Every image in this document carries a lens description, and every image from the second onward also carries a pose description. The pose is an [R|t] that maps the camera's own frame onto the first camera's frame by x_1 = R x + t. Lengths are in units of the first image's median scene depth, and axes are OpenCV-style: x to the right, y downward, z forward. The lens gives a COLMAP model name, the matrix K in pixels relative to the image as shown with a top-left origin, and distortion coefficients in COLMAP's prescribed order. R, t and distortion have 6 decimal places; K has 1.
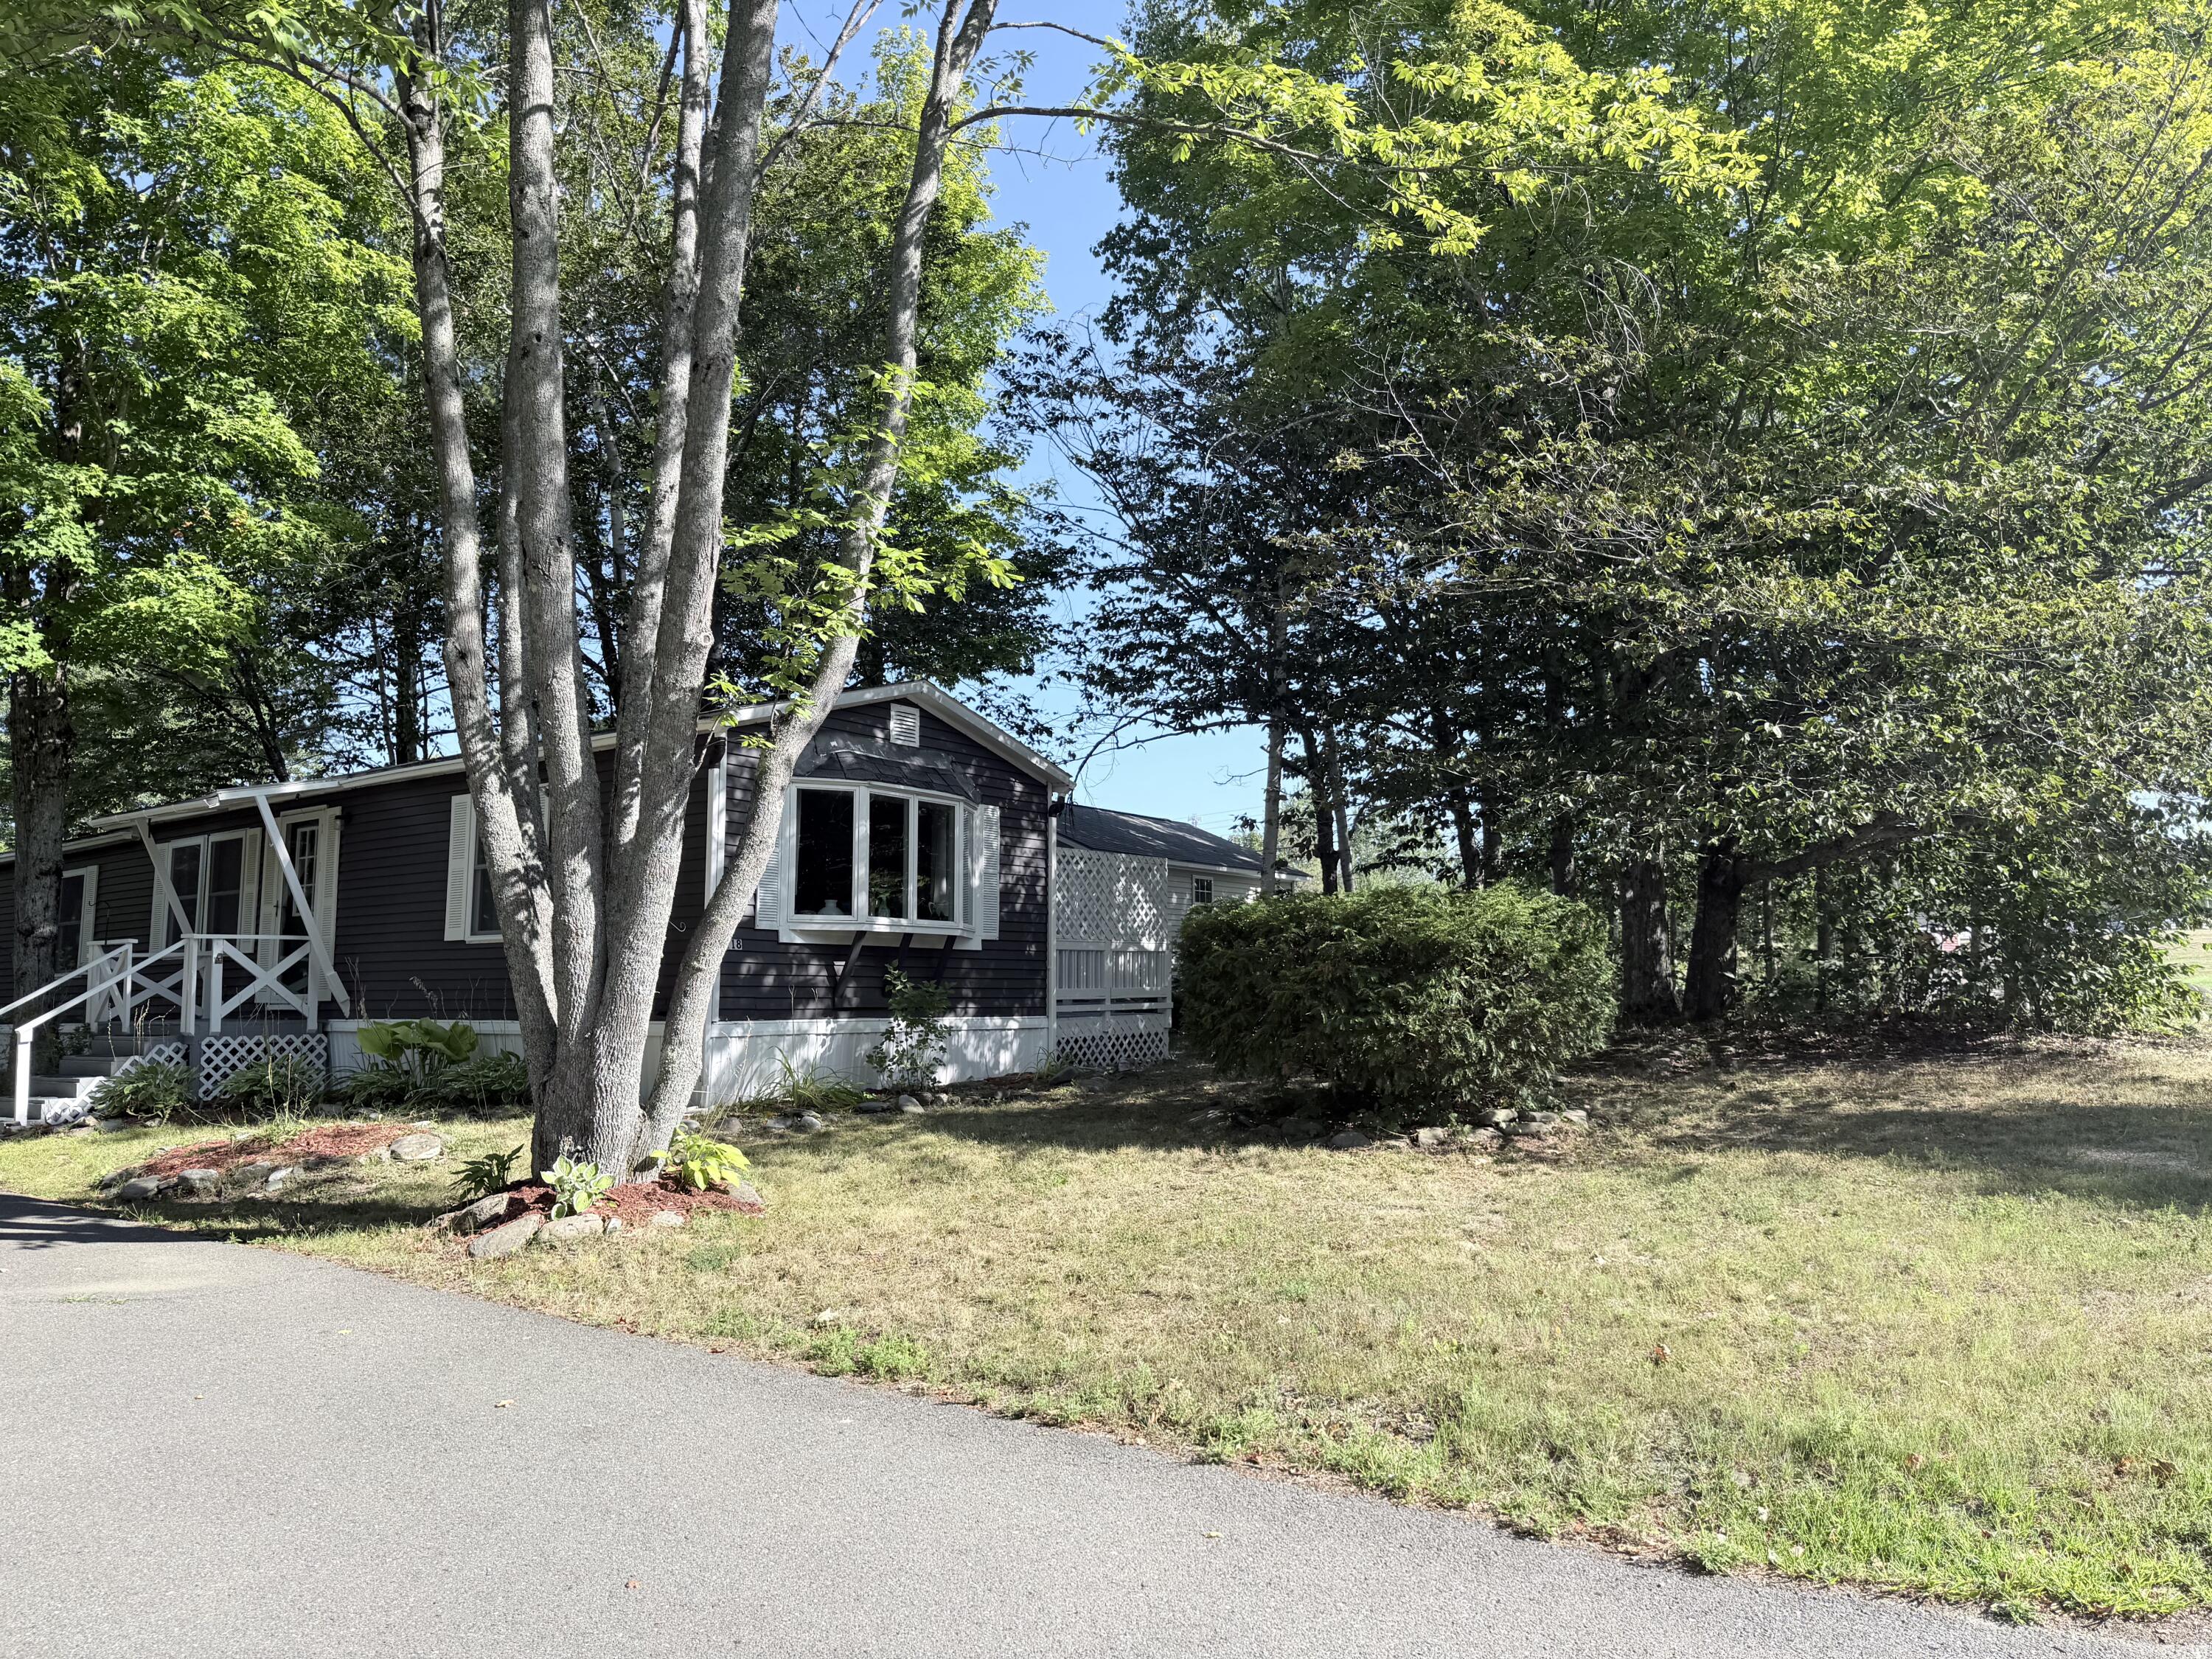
lens RADIAL K [[1536.5, 0, 1104.2], [0, 1536.5, 821.4], [0, 0, 1]] dist [0.174435, -0.274983]
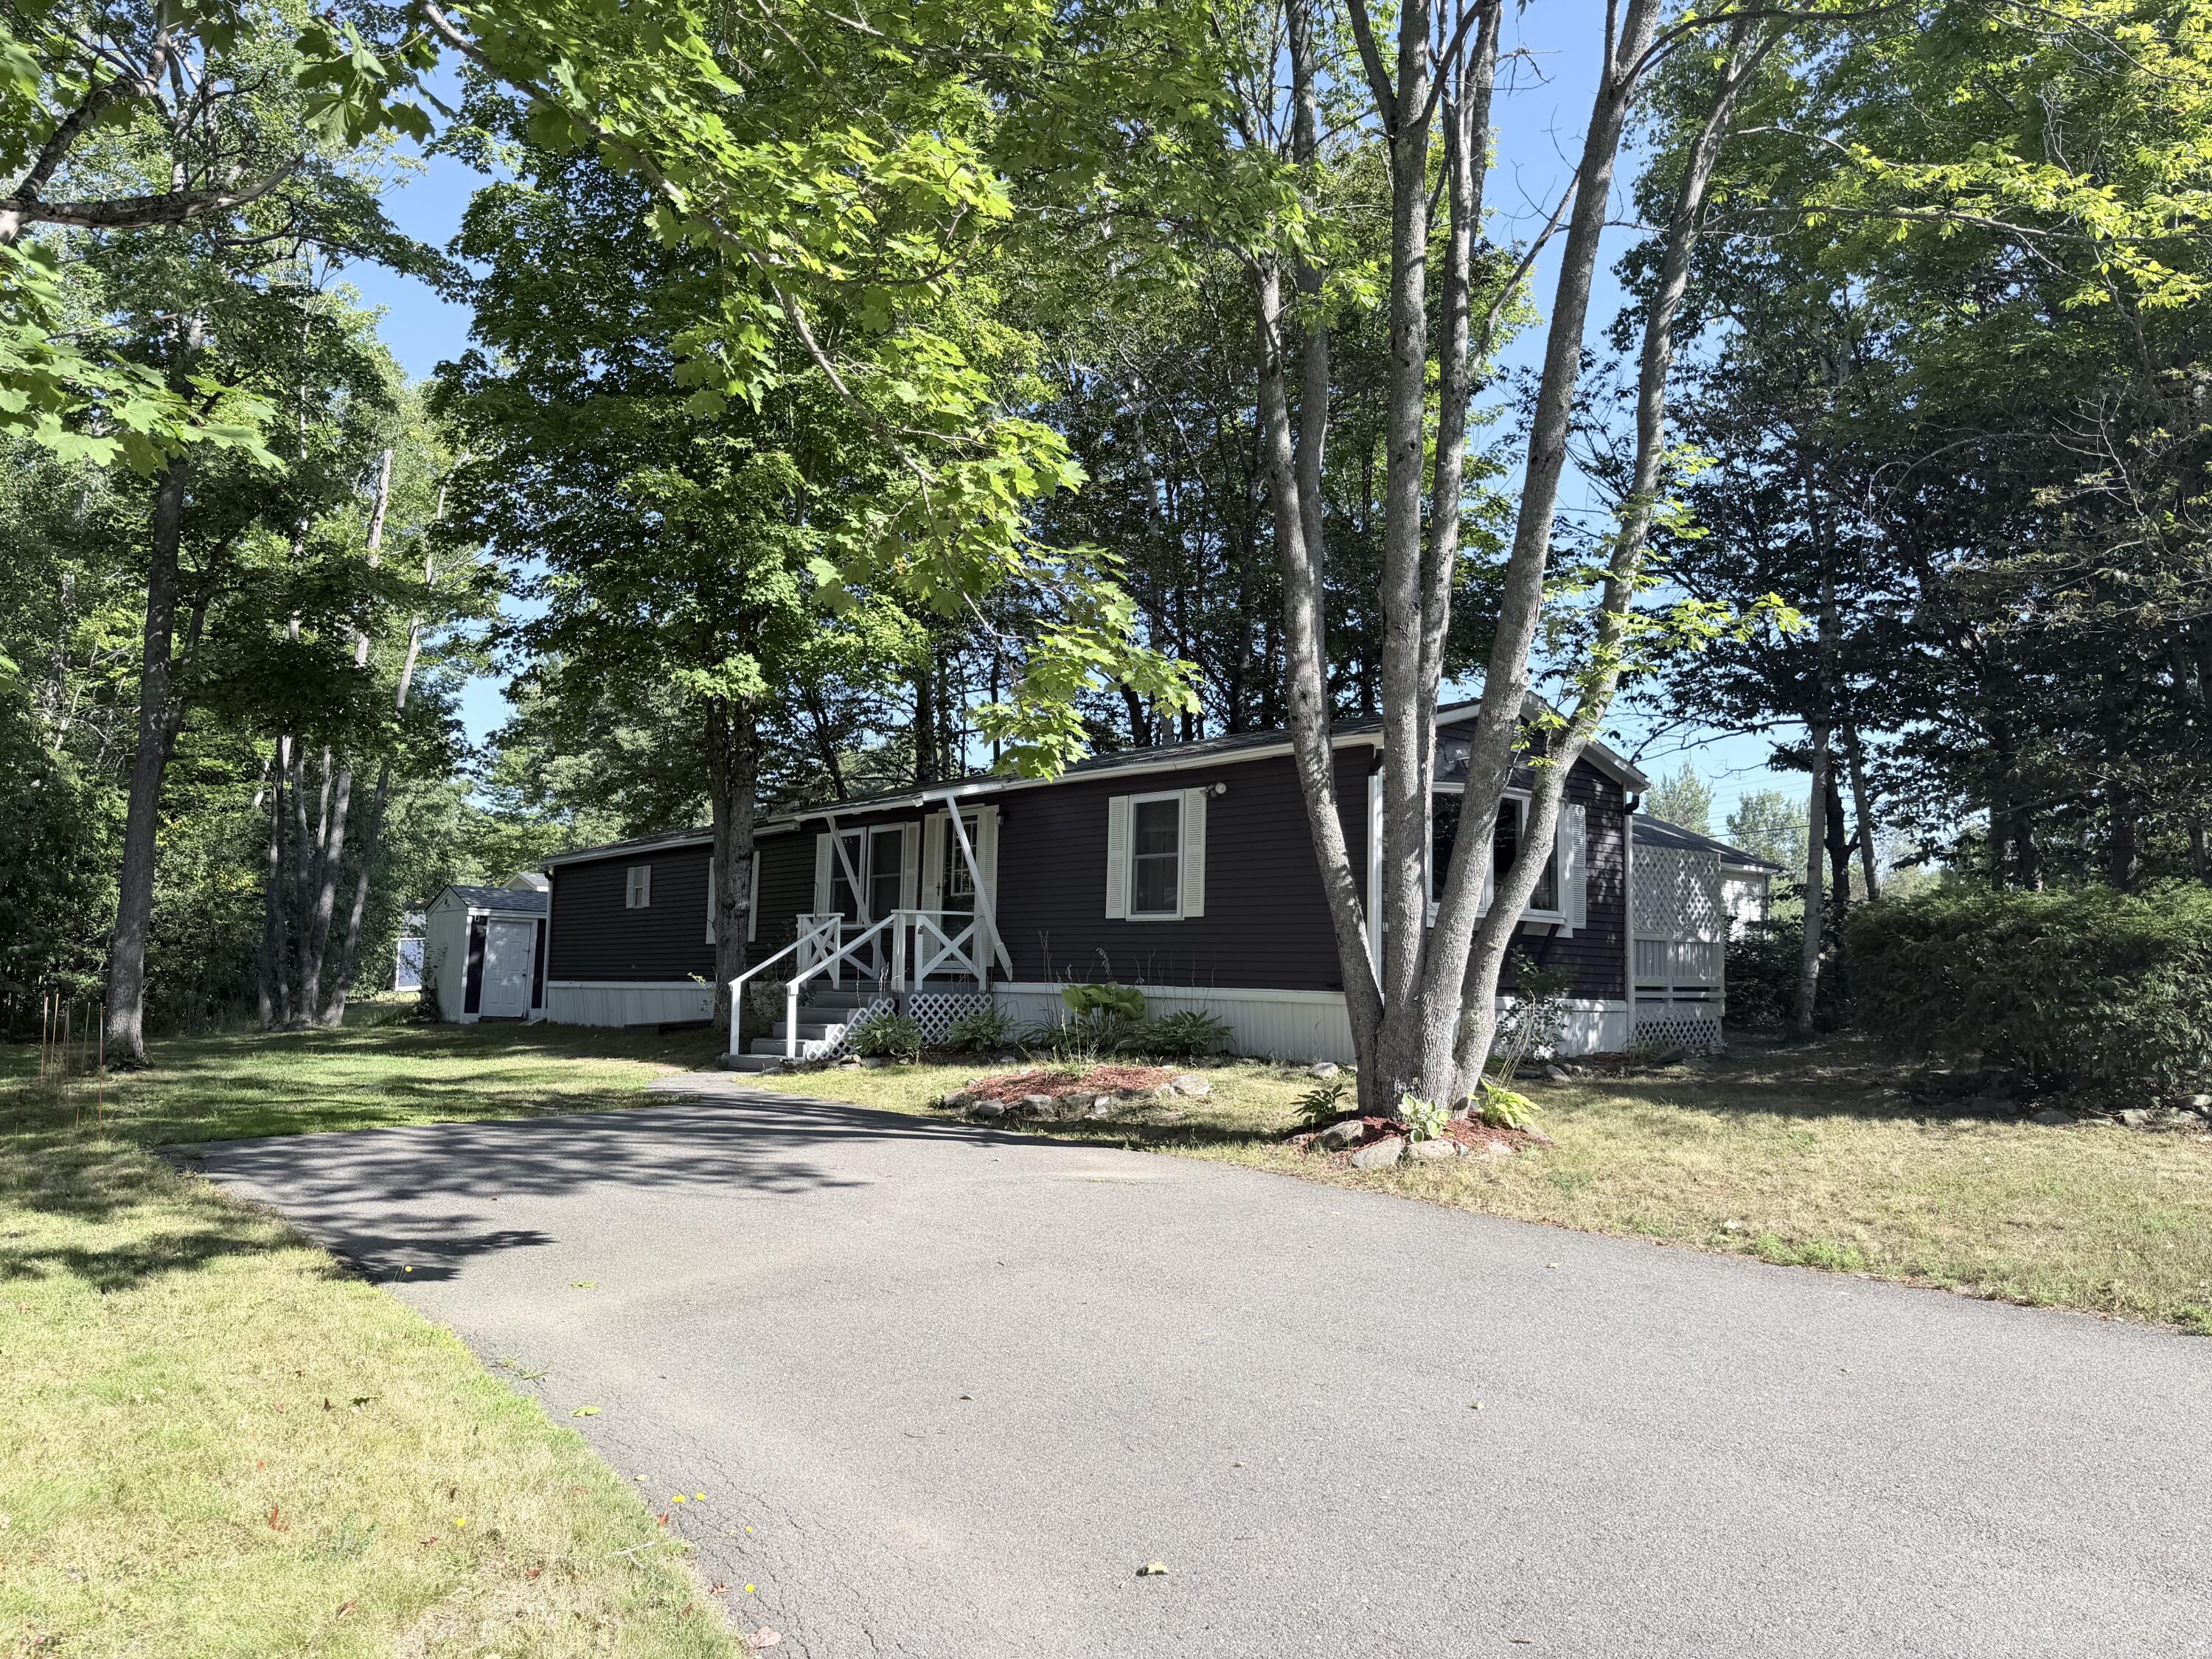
lens RADIAL K [[1557.8, 0, 1094.5], [0, 1557.8, 828.4], [0, 0, 1]] dist [0.079872, -0.089323]
pose [[0.978879, 0.004596, -0.204388, -0.210341], [-0.001603, 0.999889, 0.014804, -0.011124], [0.204434, -0.014164, 0.978778, -0.175621]]
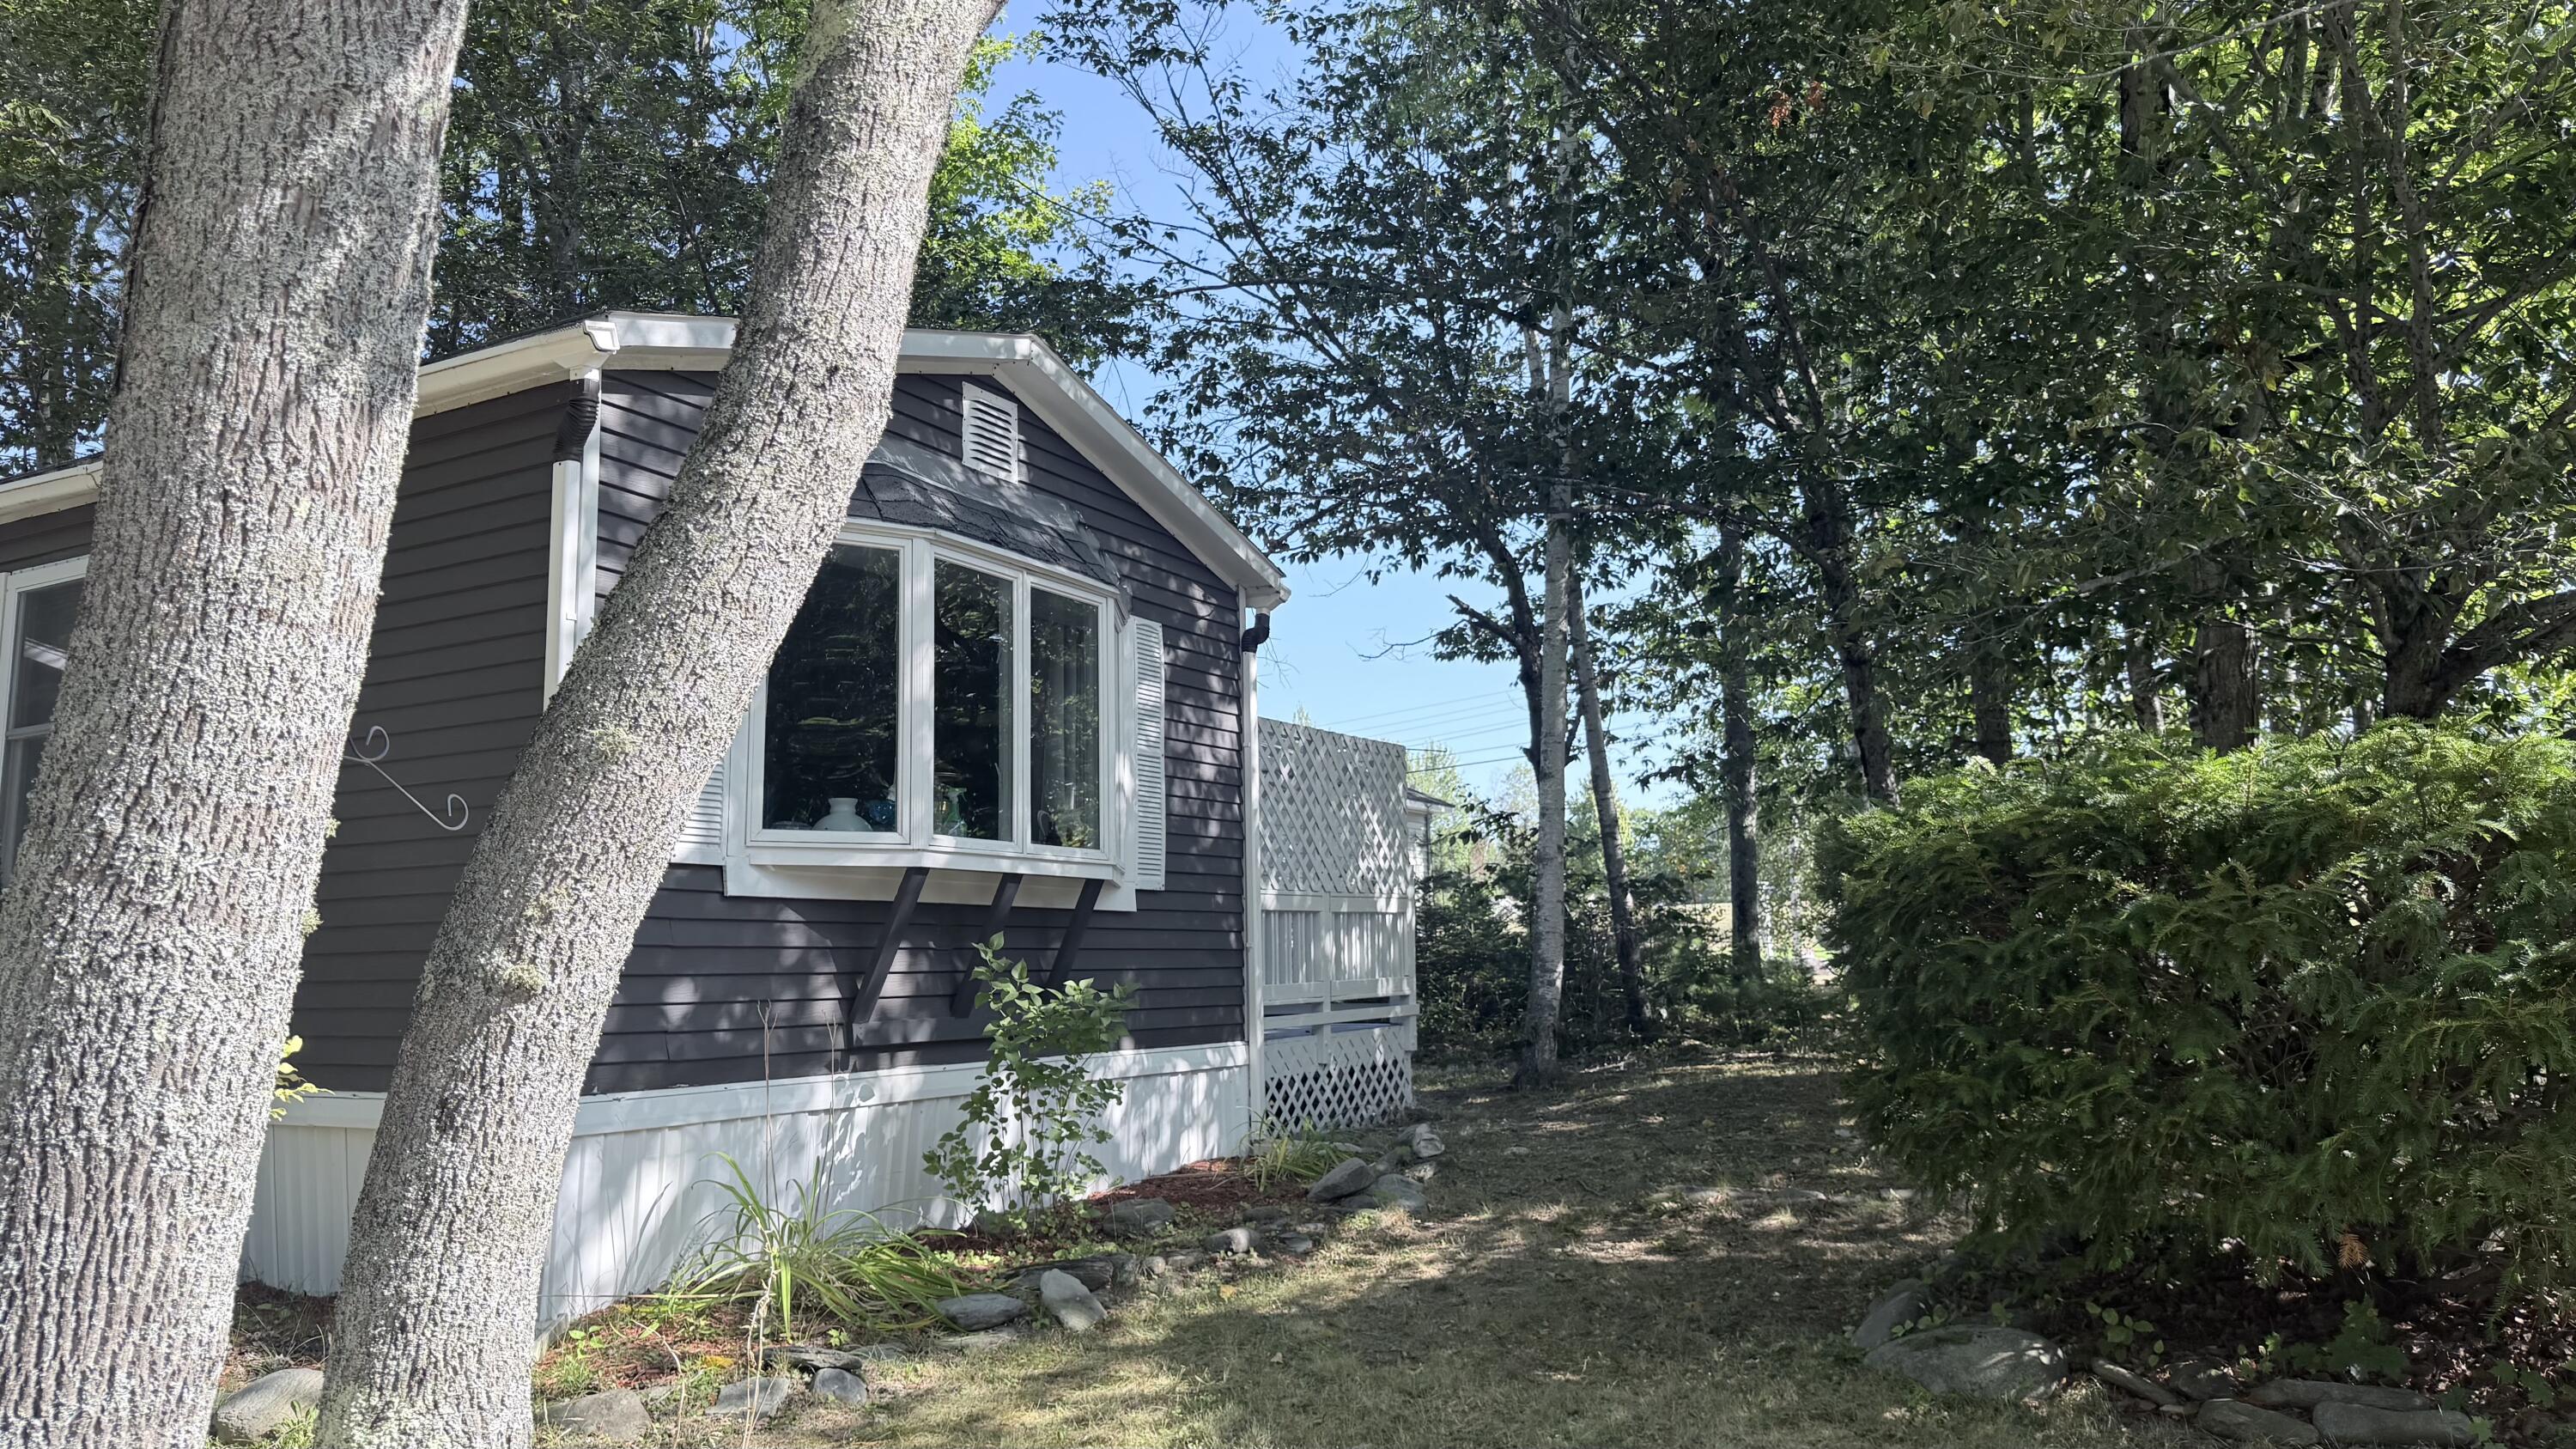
lens RADIAL K [[1745.8, 0, 1288.0], [0, 1745.8, 724.5], [0, 0, 1]] dist [0.055371, 0.000039]
pose [[0.988712, 0.002151, 0.149815, -0.131235], [0.001893, 0.999638, -0.026846, 0.044935], [-0.149819, 0.026827, 0.988349, 0.506819]]
